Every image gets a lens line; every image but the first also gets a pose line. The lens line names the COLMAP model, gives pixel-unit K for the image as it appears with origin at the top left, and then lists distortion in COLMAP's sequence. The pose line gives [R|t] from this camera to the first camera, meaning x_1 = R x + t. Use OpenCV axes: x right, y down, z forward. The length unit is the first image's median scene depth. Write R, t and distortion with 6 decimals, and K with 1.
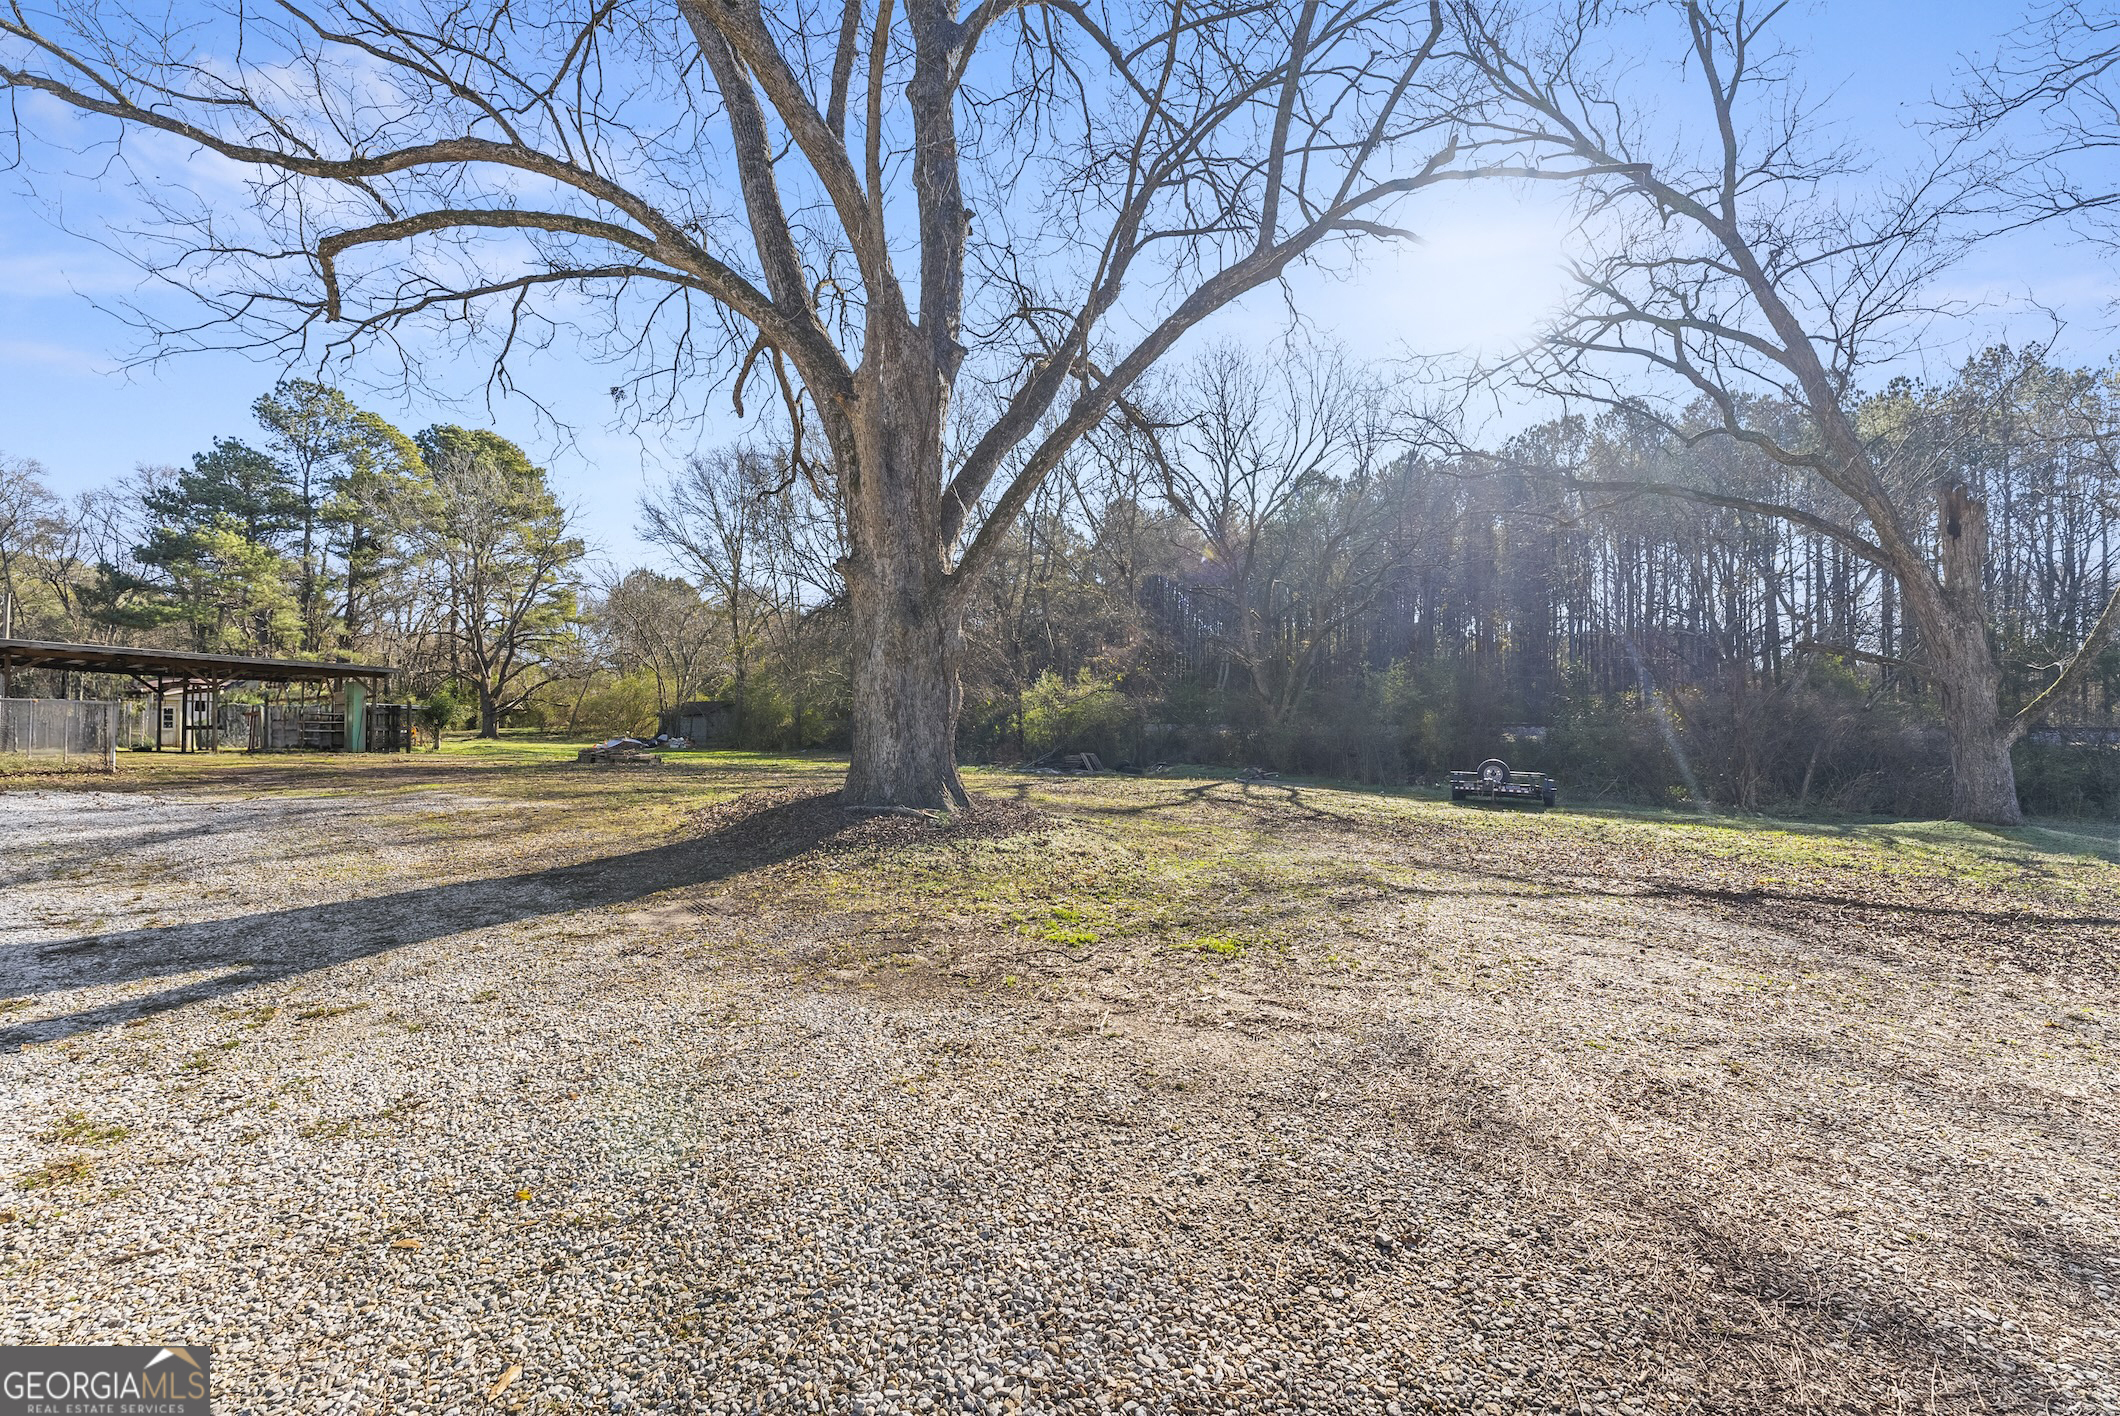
lens RADIAL K [[831.6, 0, 1056.6], [0, 831.6, 714.4], [0, 0, 1]] dist [-0.001148, -0.000470]
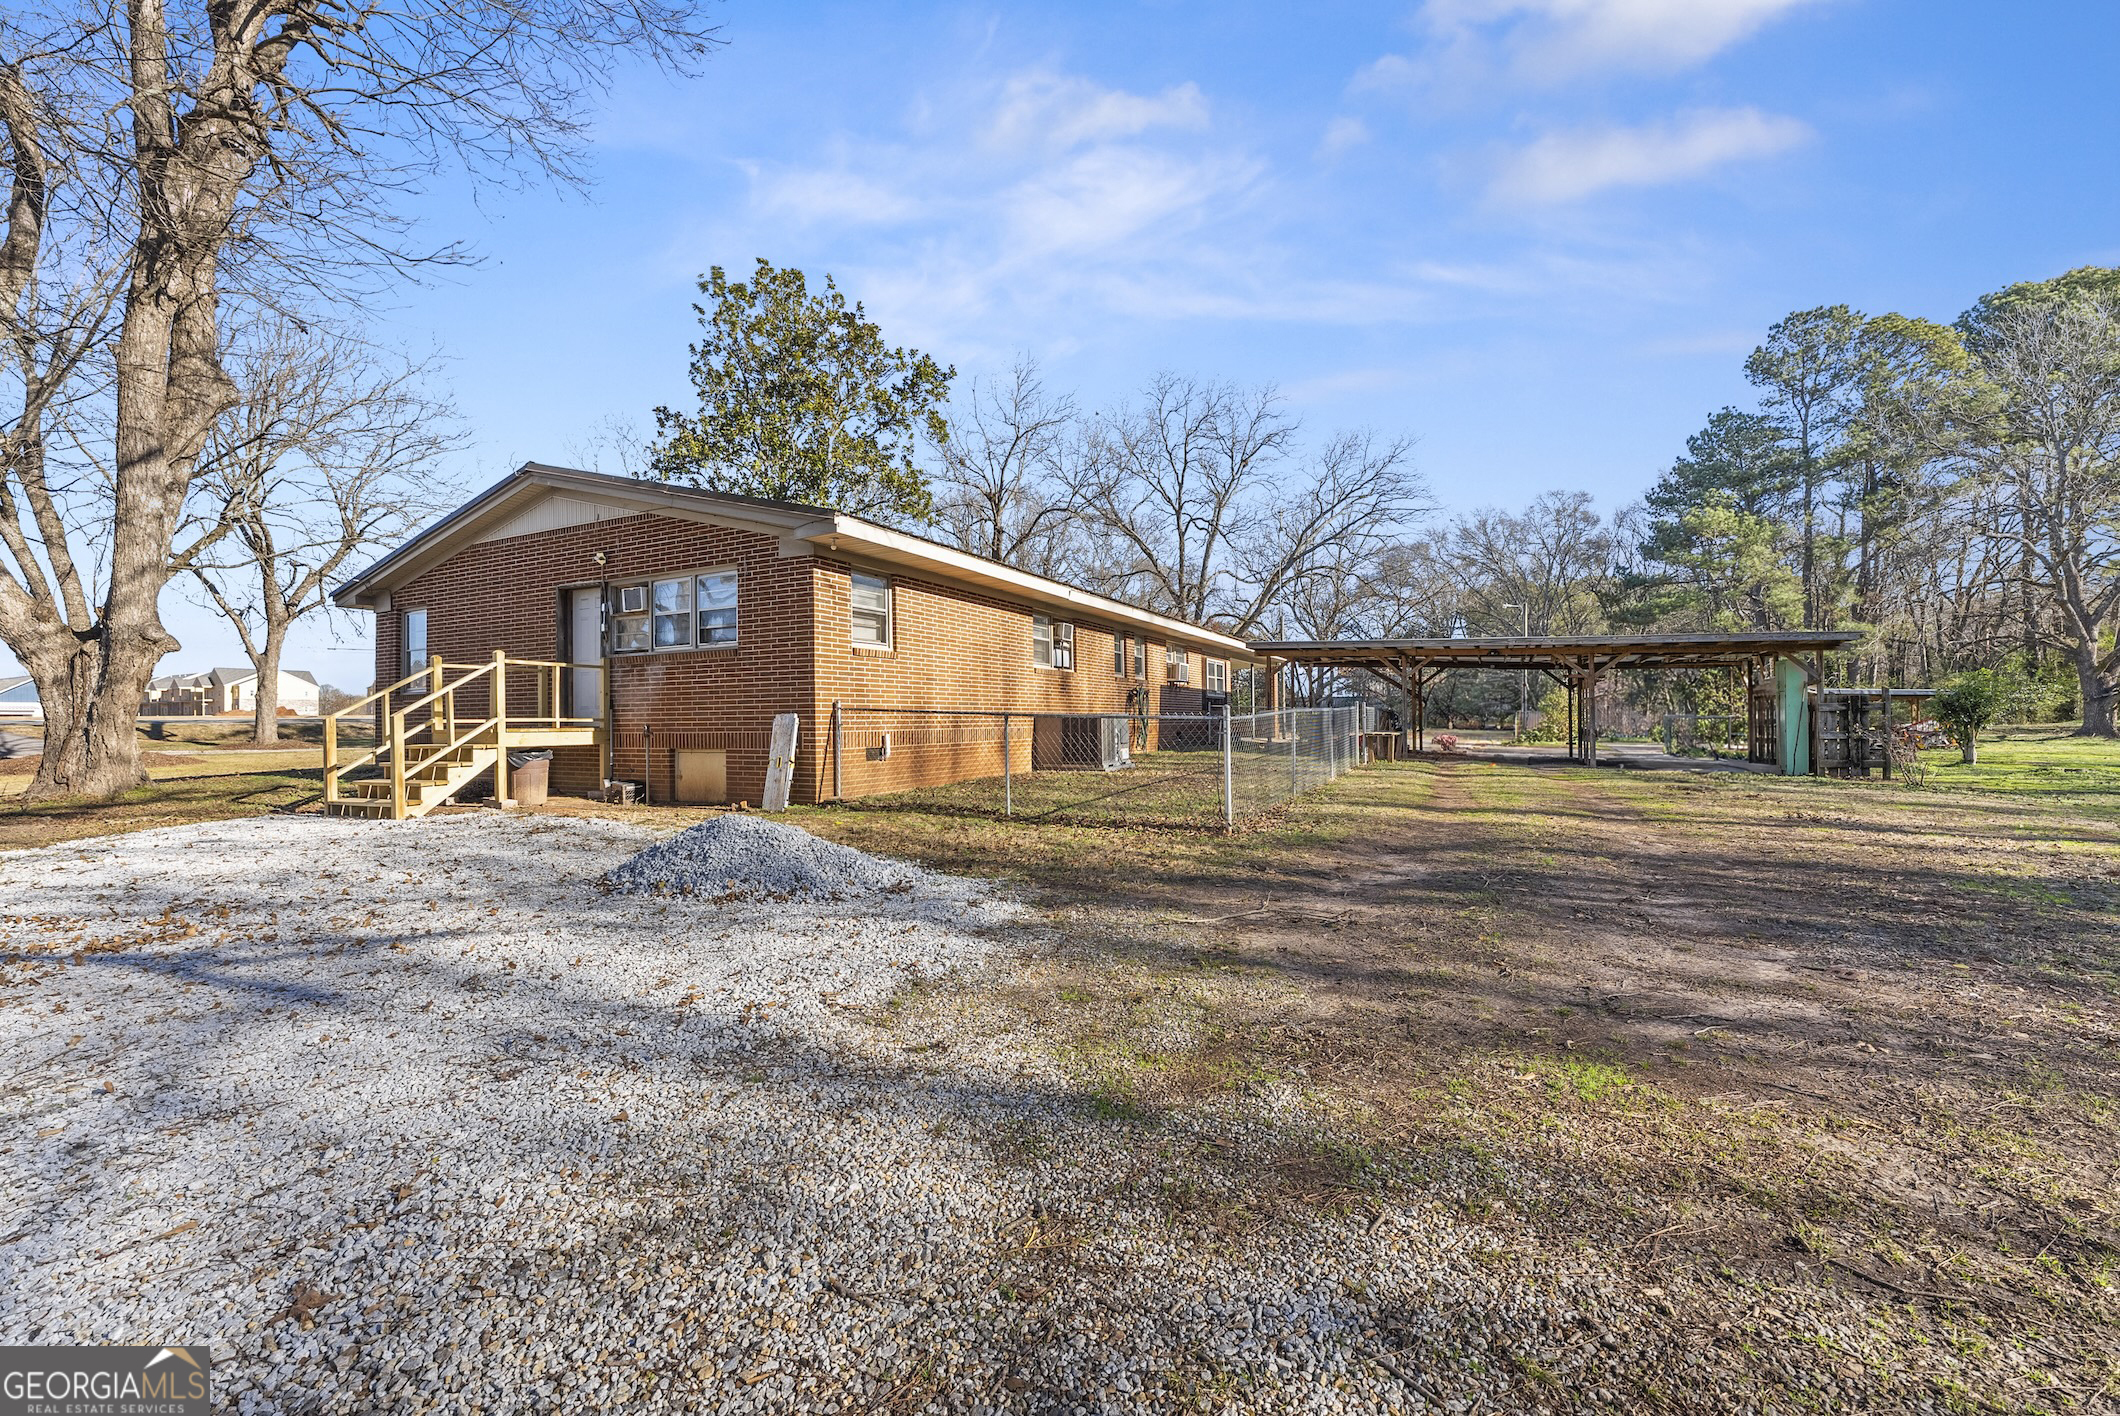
lens RADIAL K [[831.6, 0, 1056.0], [0, 831.6, 710.4], [0, 0, 1]] dist [-0.001148, -0.000470]
pose [[0.064479, -0.008226, -0.997885, -0.107215], [0.020983, 0.999756, -0.006886, -0.003413], [0.997698, -0.020495, 0.064636, 0.174127]]
